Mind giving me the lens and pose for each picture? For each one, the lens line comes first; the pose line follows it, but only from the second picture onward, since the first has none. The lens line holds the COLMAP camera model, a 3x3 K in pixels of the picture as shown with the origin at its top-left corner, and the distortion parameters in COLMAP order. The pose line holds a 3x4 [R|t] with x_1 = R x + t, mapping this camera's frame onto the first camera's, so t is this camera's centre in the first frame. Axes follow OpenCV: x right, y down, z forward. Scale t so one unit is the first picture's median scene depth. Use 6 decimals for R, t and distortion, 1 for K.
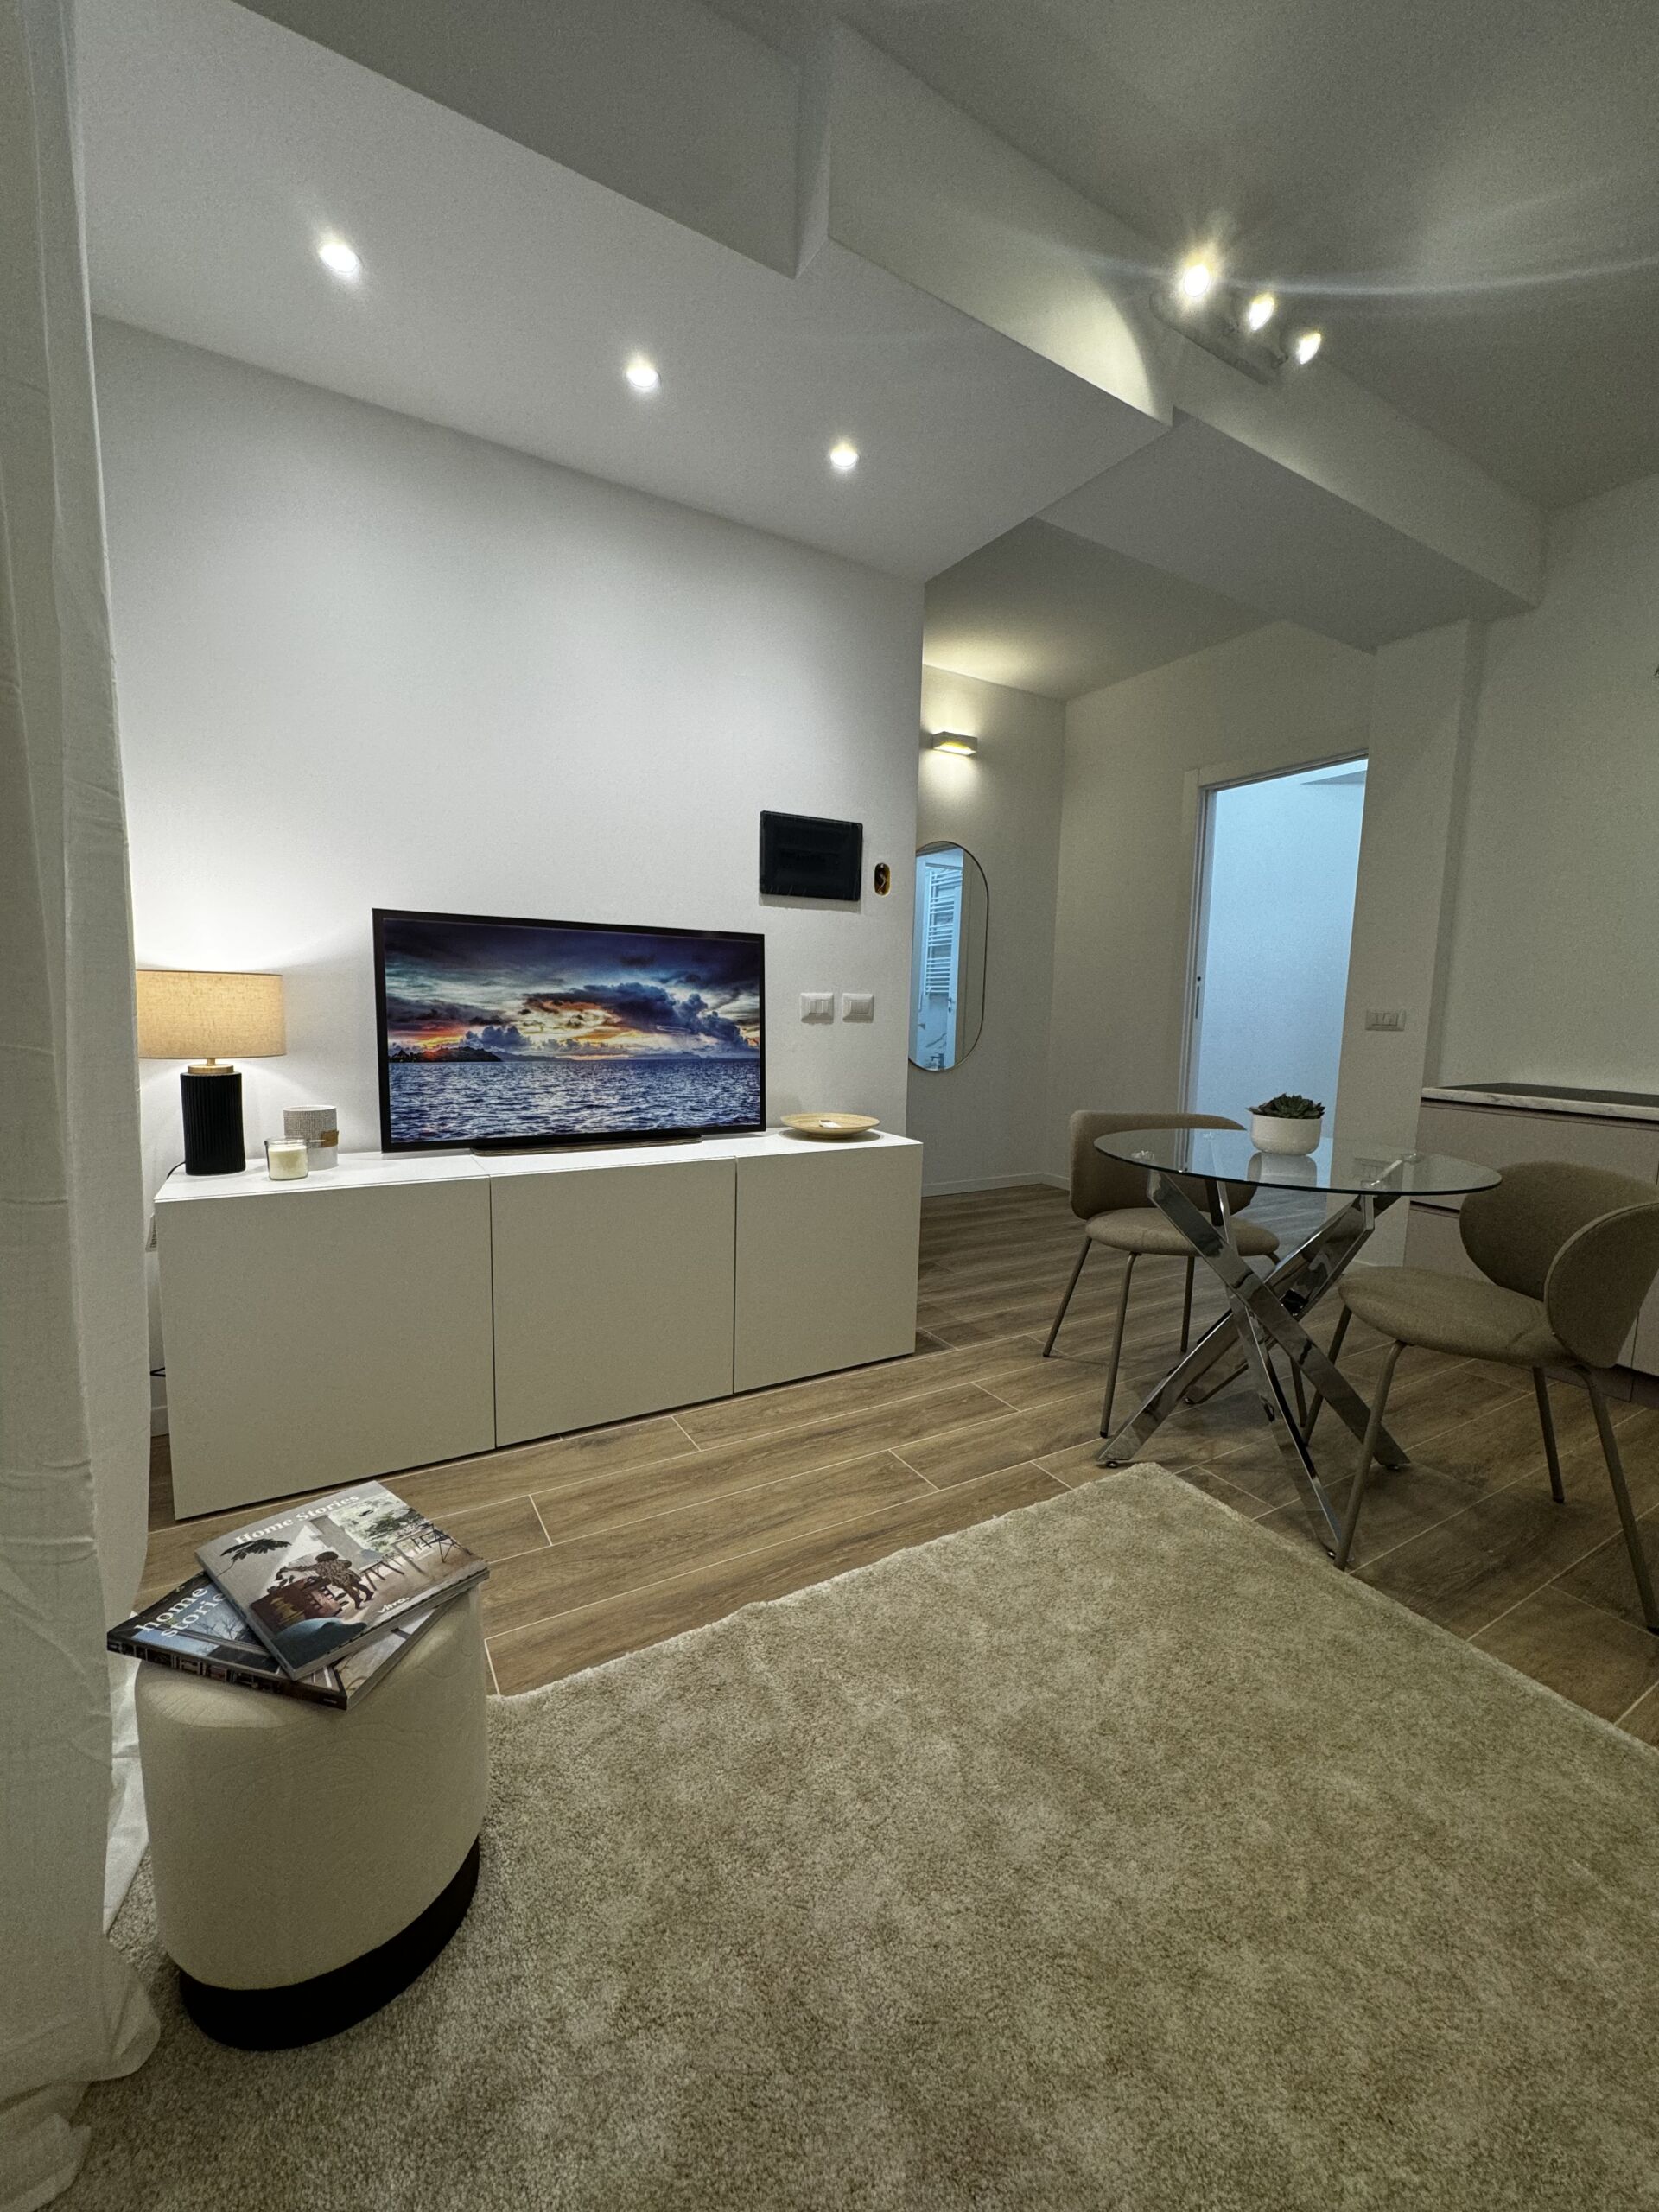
lens RADIAL K [[877.8, 0, 832.5], [0, 877.8, 1105.1], [0, 0, 1]] dist [-0.003703, 0.000730]
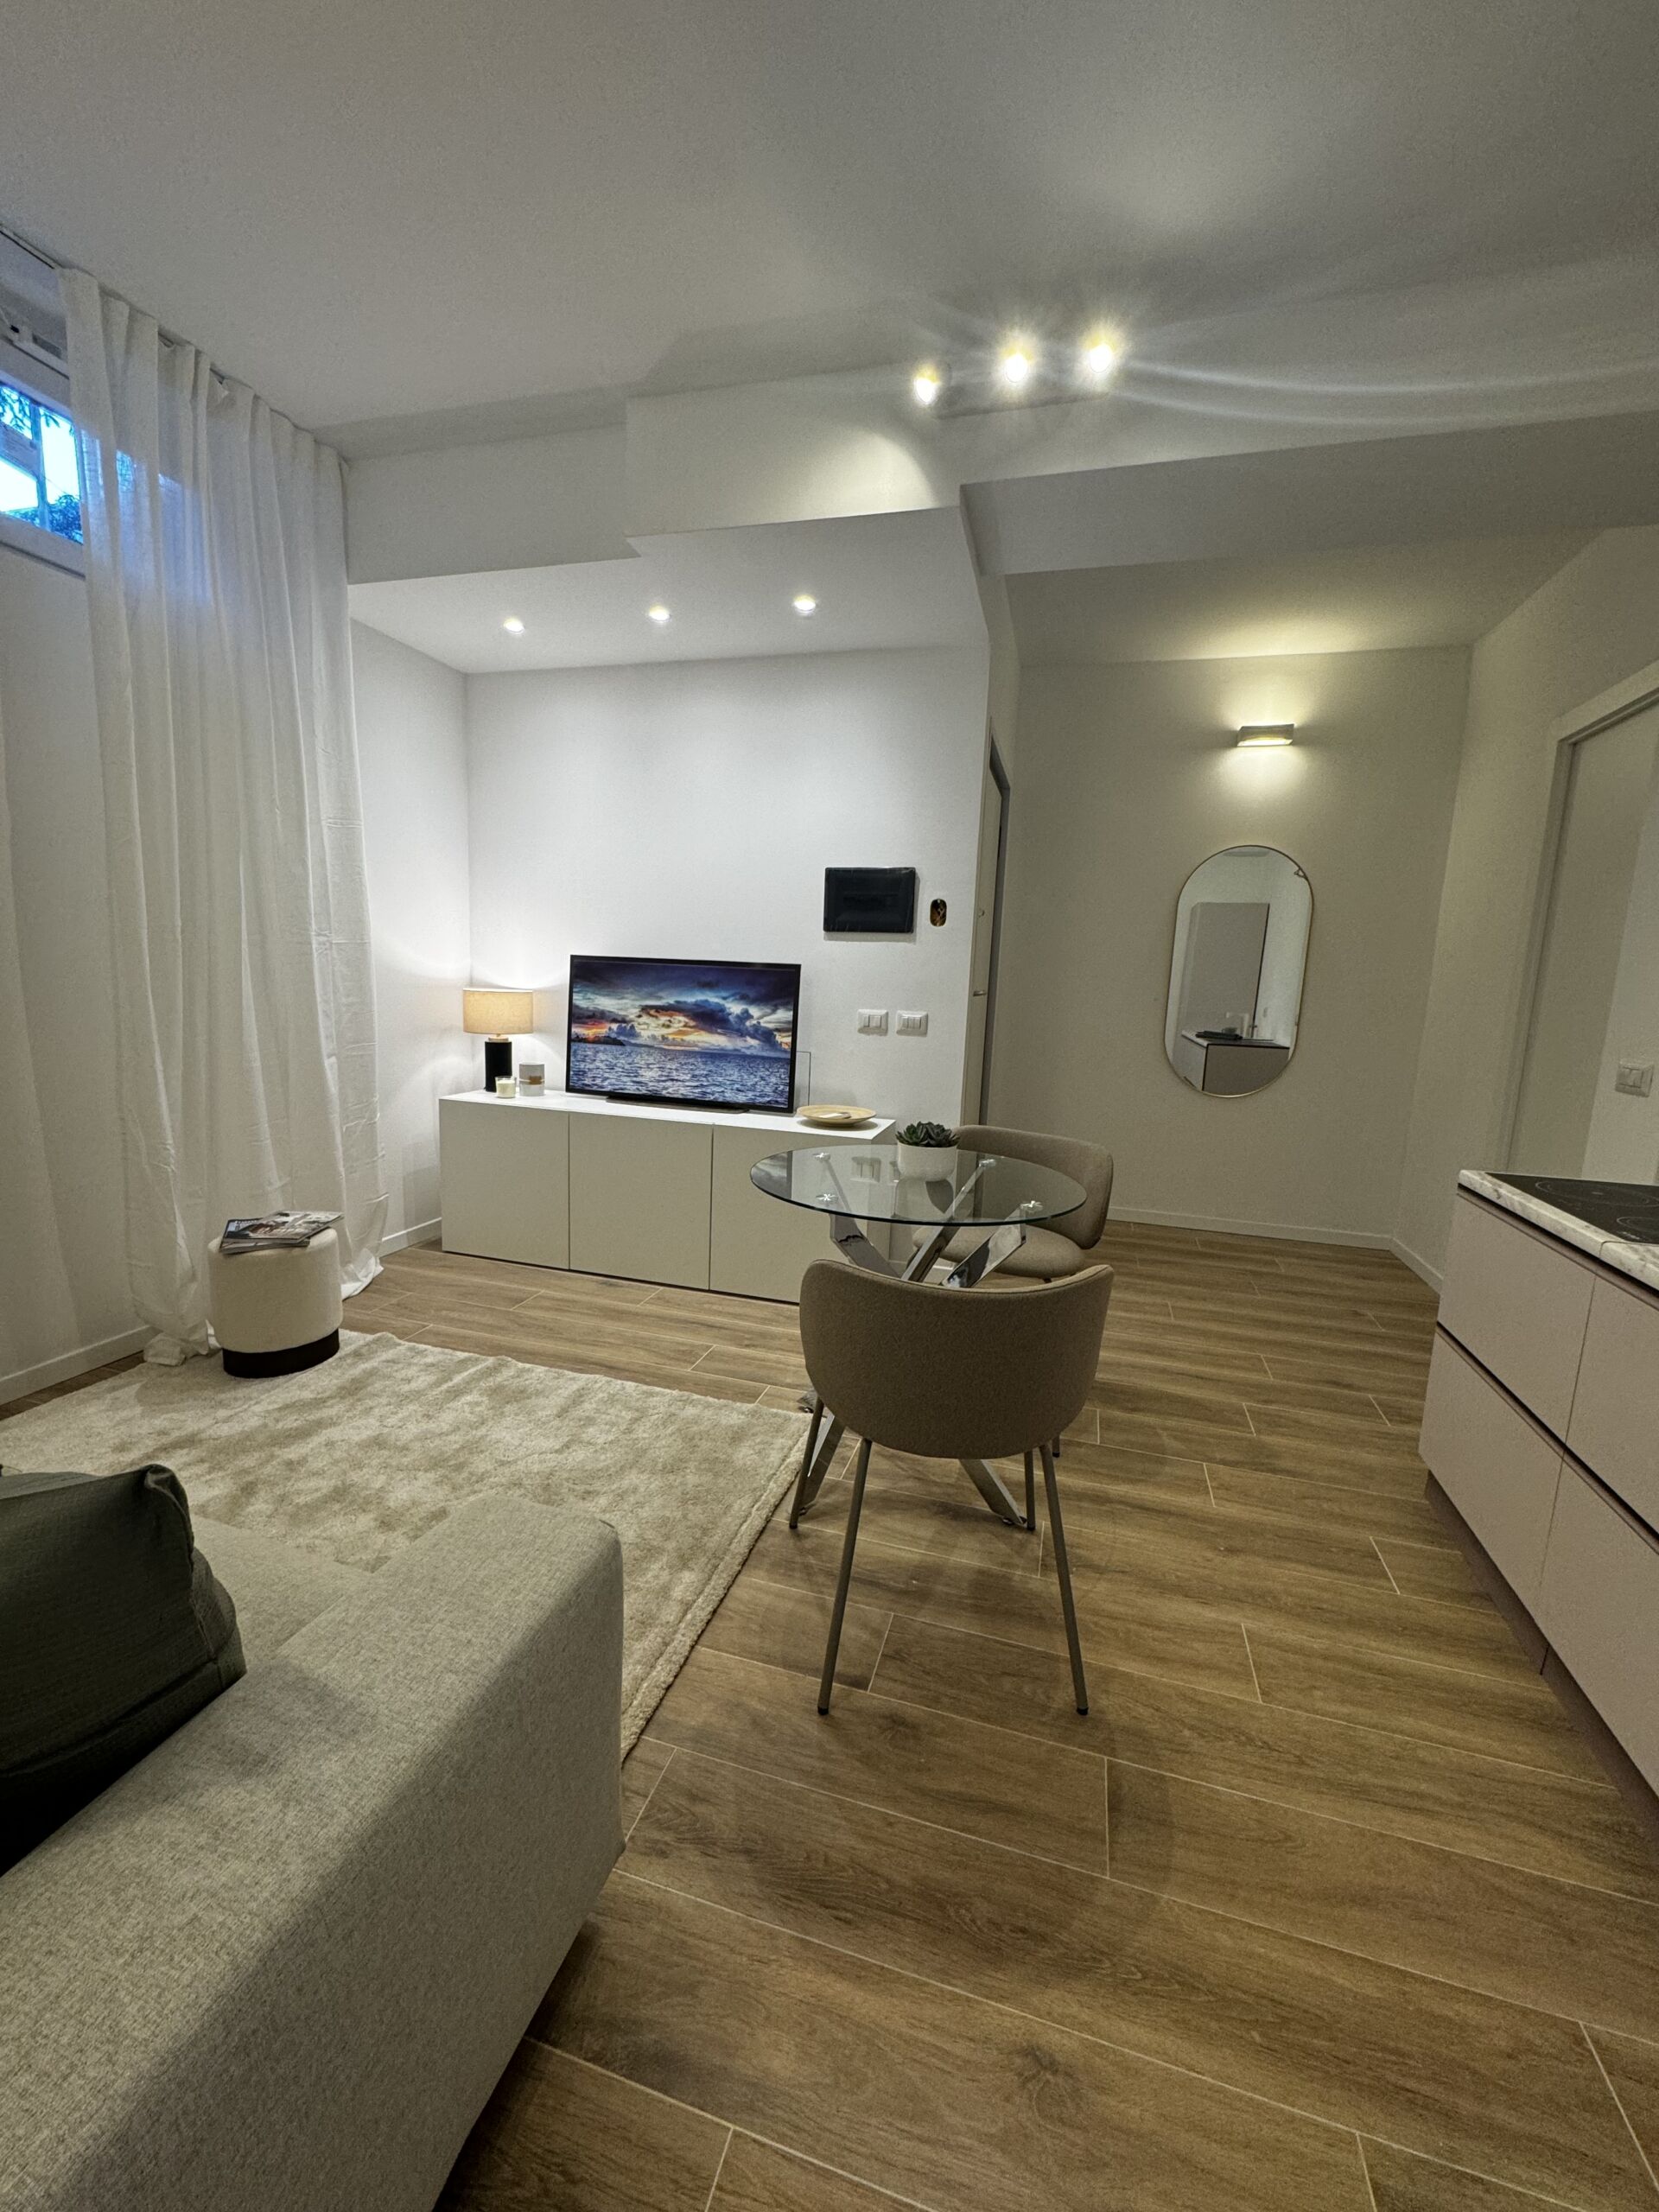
lens RADIAL K [[877.8, 0, 832.1], [0, 877.8, 1103.8], [0, 0, 1]] dist [-0.003703, 0.000730]
pose [[0.685764, 0.112389, -0.719094, 1.028862], [-0.111419, 0.992571, 0.048877, -0.063206], [0.719245, 0.046603, 0.693192, 0.146735]]
